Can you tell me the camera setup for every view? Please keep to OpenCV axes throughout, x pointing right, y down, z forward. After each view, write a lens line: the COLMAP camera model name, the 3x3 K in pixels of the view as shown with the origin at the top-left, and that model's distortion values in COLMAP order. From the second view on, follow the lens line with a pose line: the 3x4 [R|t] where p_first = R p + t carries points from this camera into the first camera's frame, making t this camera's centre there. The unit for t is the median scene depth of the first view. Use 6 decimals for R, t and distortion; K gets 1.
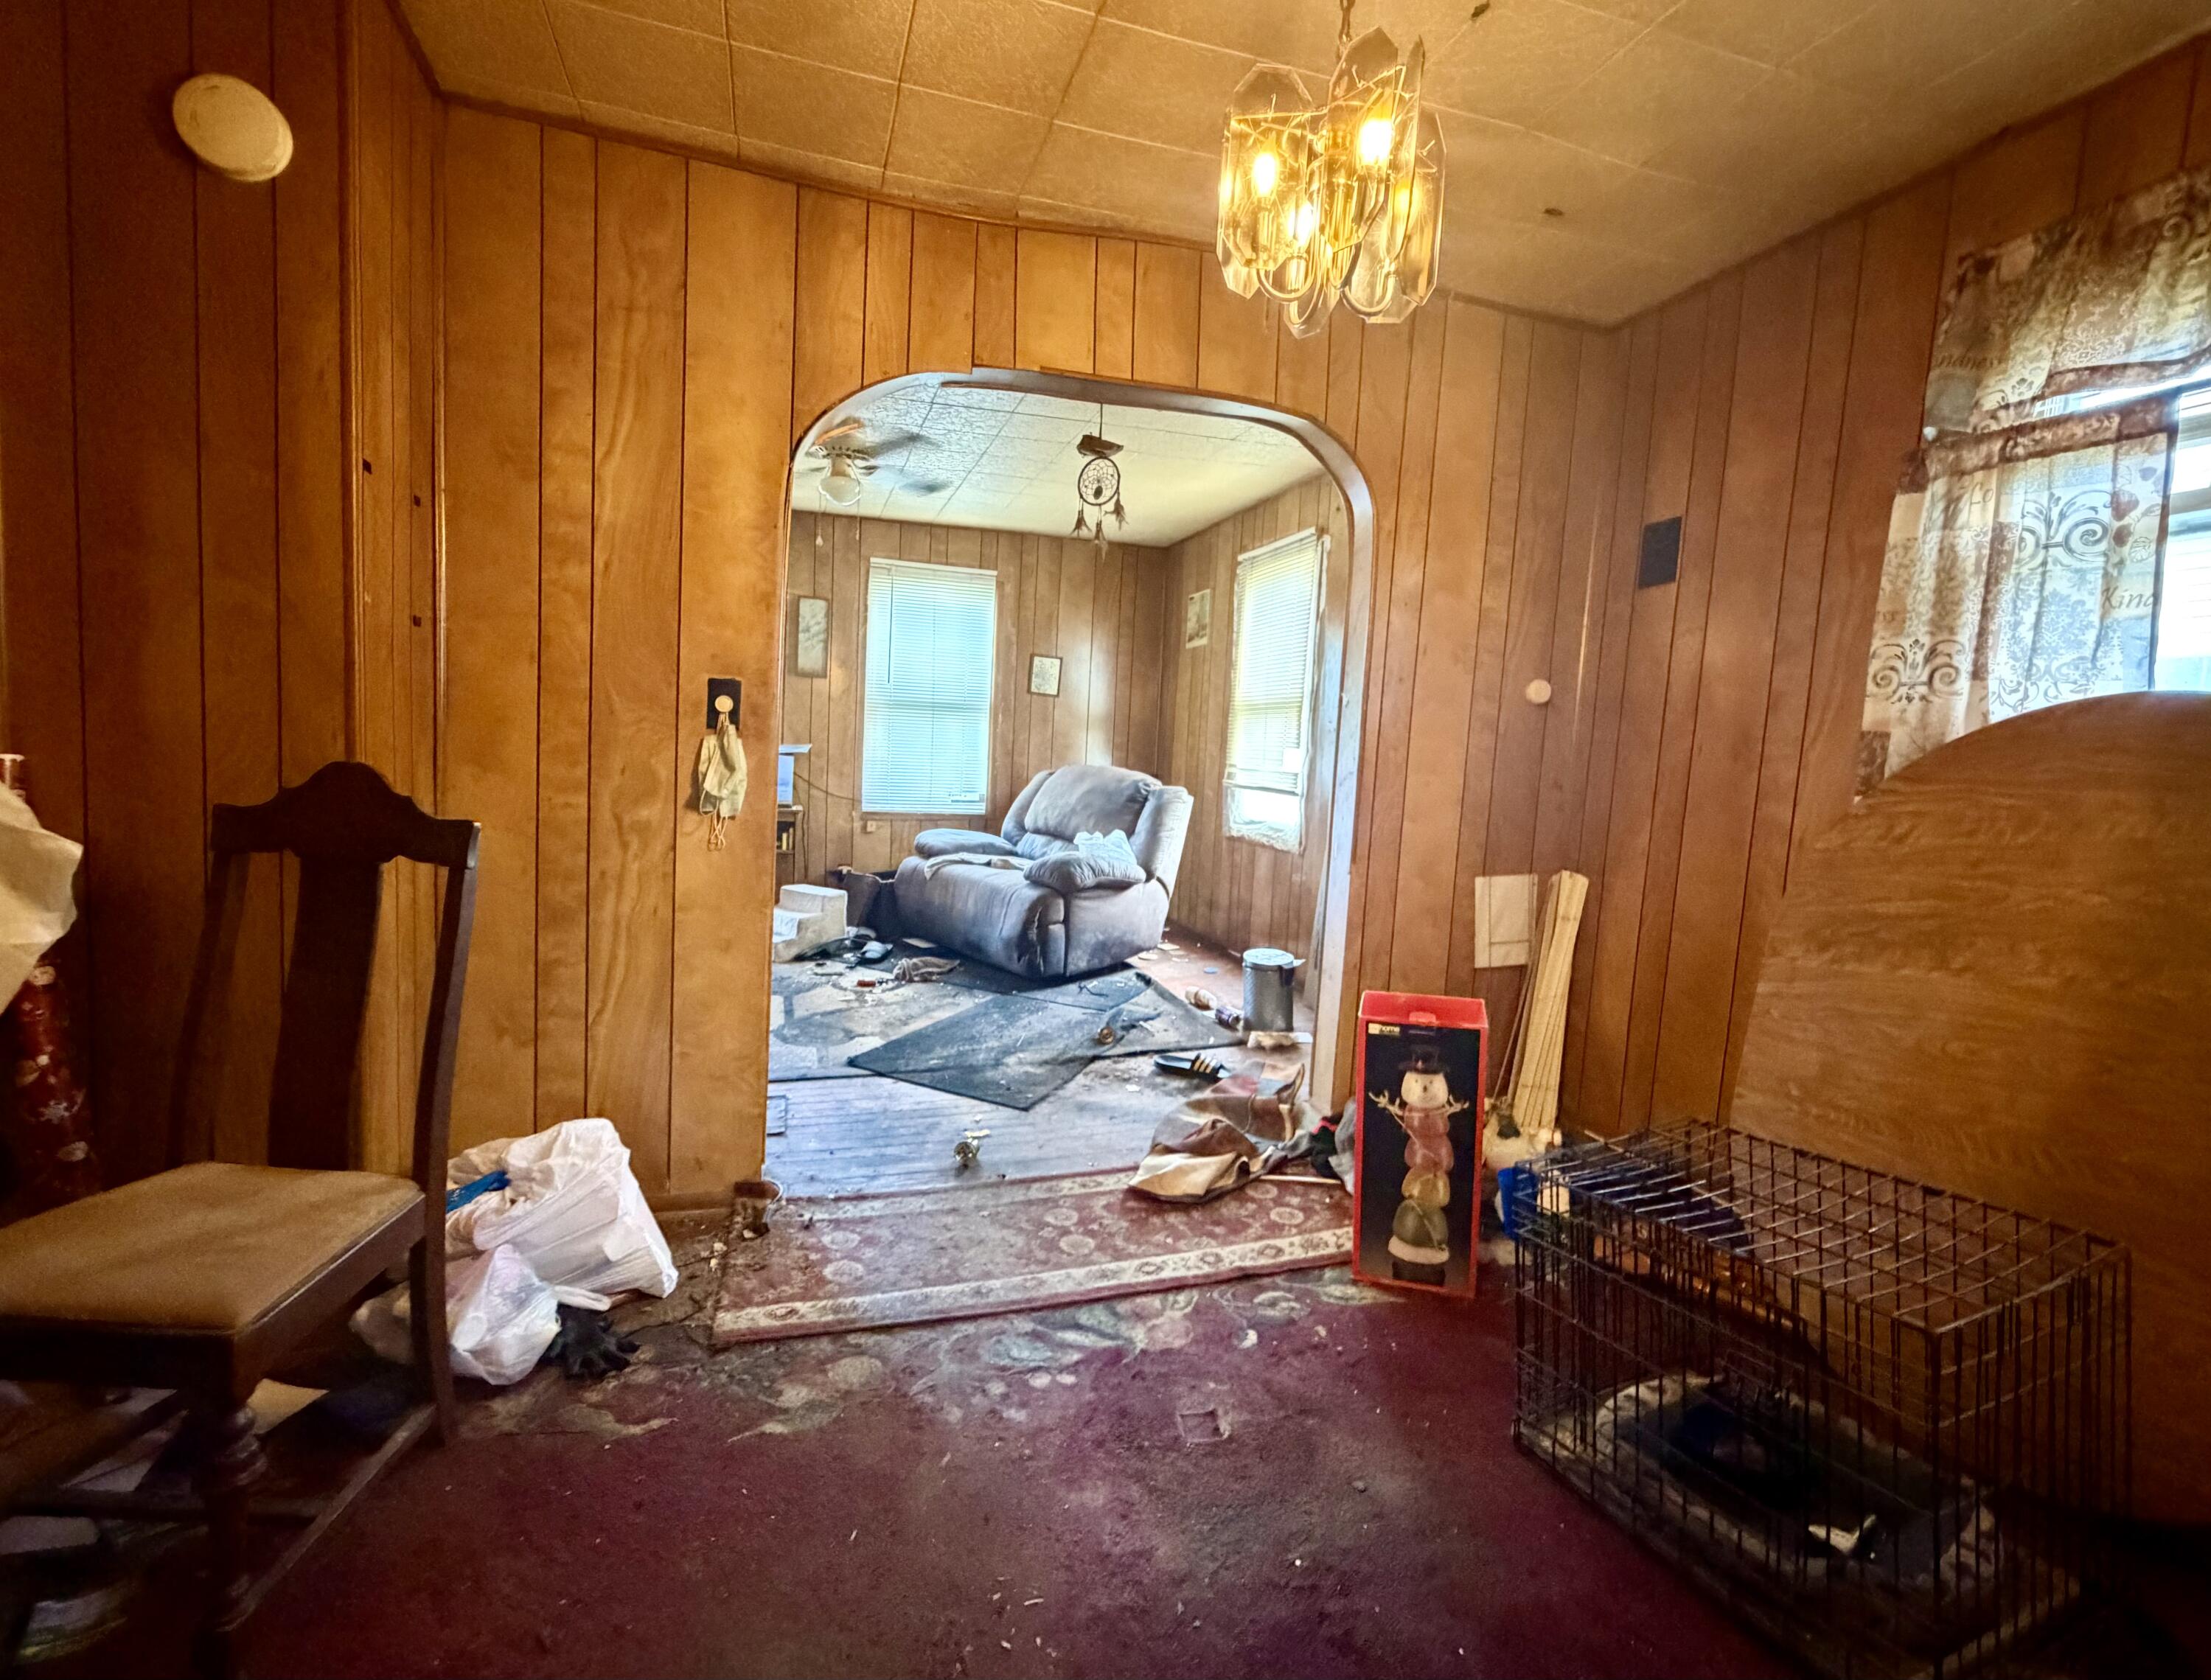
lens RADIAL K [[973.3, 0, 1103.1], [0, 973.3, 841.5], [0, 0, 1]] dist [0.000286, -0.000009]
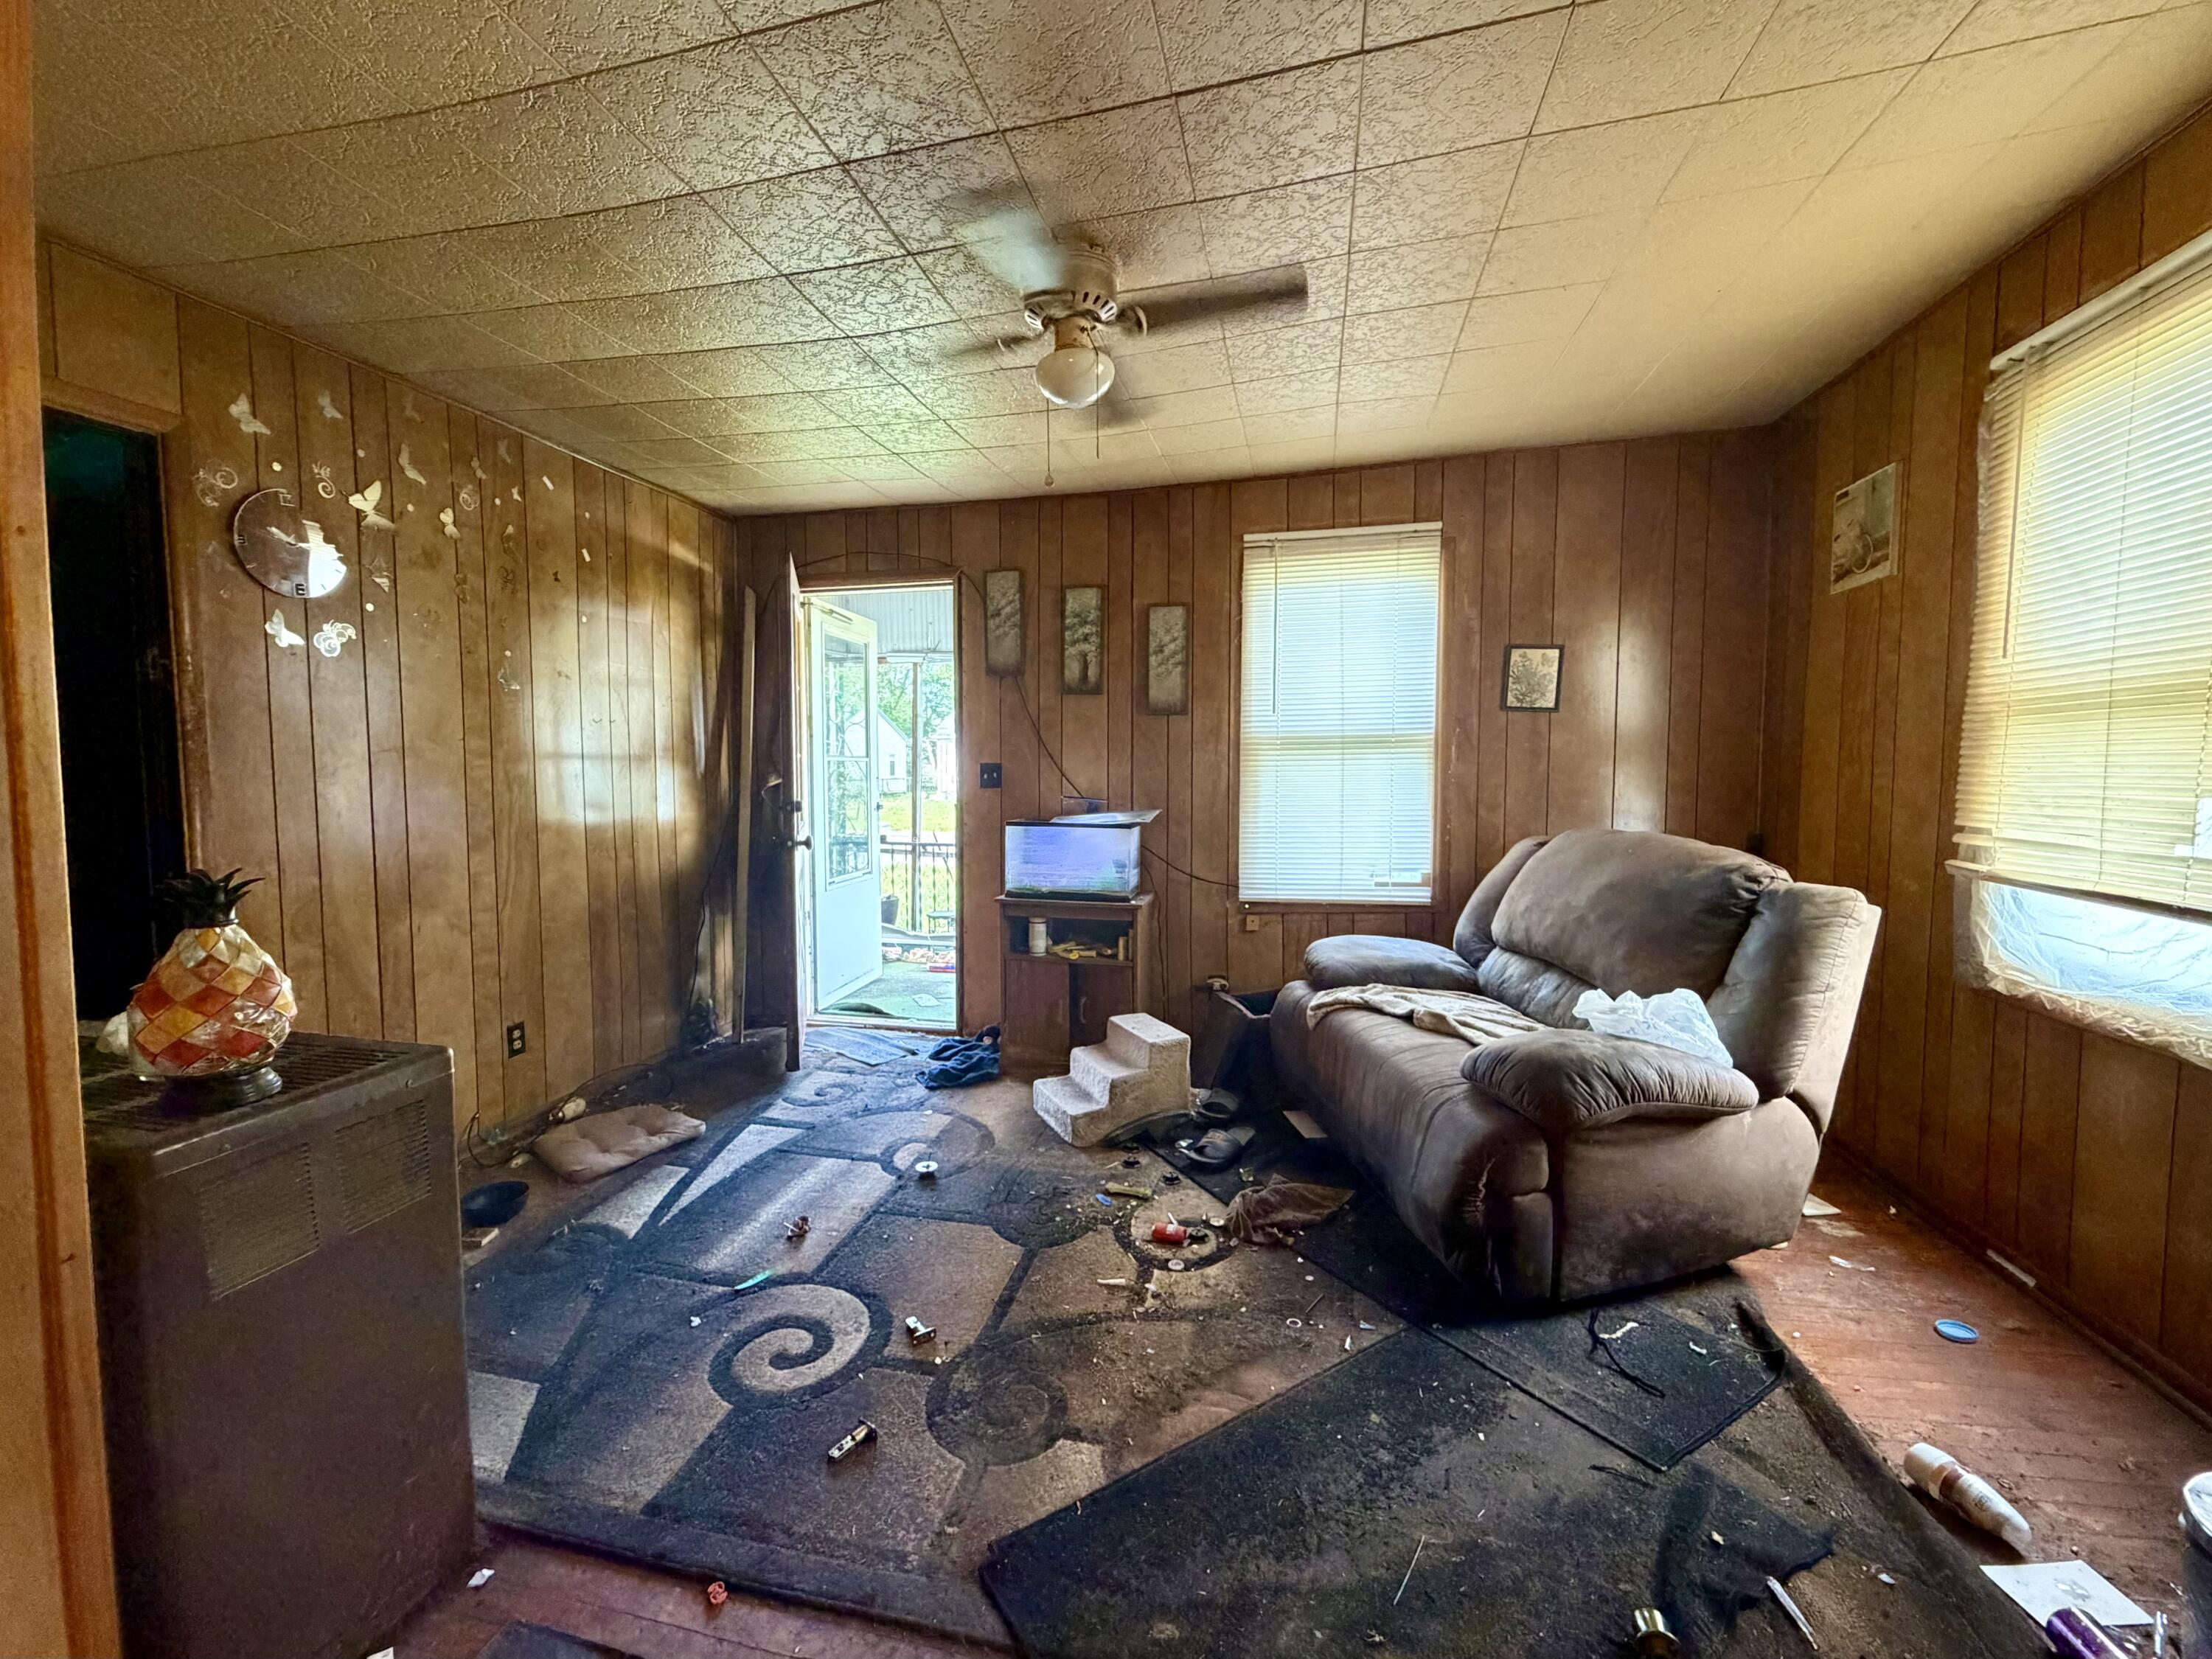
lens RADIAL K [[888.6, 0, 1103.3], [0, 888.6, 828.9], [0, 0, 1]] dist [0.006714, -0.000380]
pose [[0.847141, -0.020170, -0.530986, 0.007742], [0.003356, 0.999462, -0.032612, -0.066736], [0.531358, 0.025846, 0.846753, 0.442530]]
